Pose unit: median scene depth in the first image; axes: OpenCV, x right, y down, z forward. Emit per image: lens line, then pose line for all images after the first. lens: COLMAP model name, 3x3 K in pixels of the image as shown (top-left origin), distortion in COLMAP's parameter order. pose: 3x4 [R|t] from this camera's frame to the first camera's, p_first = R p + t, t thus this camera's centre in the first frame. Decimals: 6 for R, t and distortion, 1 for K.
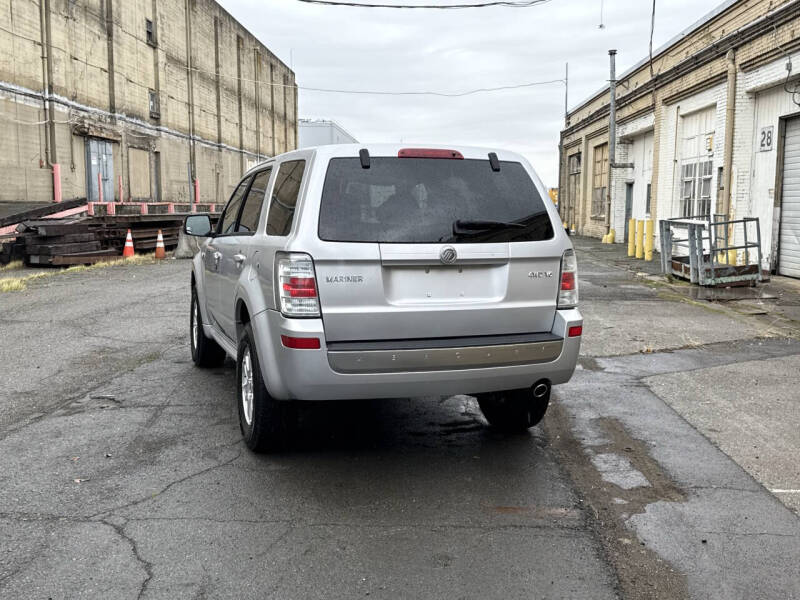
lens RADIAL K [[868.8, 0, 399.2], [0, 868.8, 297.8], [0, 0, 1]] dist [0.076813, 0.000000]
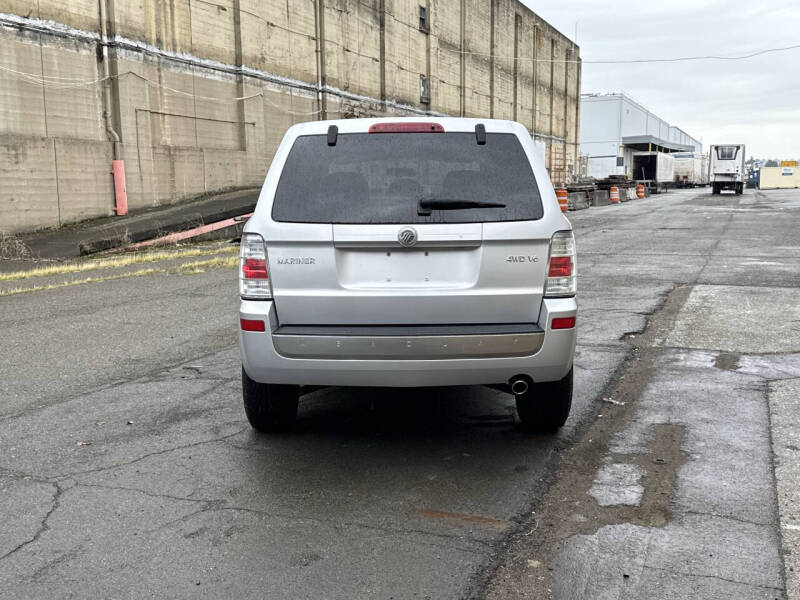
lens RADIAL K [[868.8, 0, 393.6], [0, 868.8, 302.2], [0, 0, 1]] dist [0.076813, 0.000000]
pose [[0.942345, 0.029176, -0.333369, 0.261849], [-0.019758, 0.999305, 0.031607, -0.005887], [0.334059, -0.023198, 0.942267, 0.084377]]
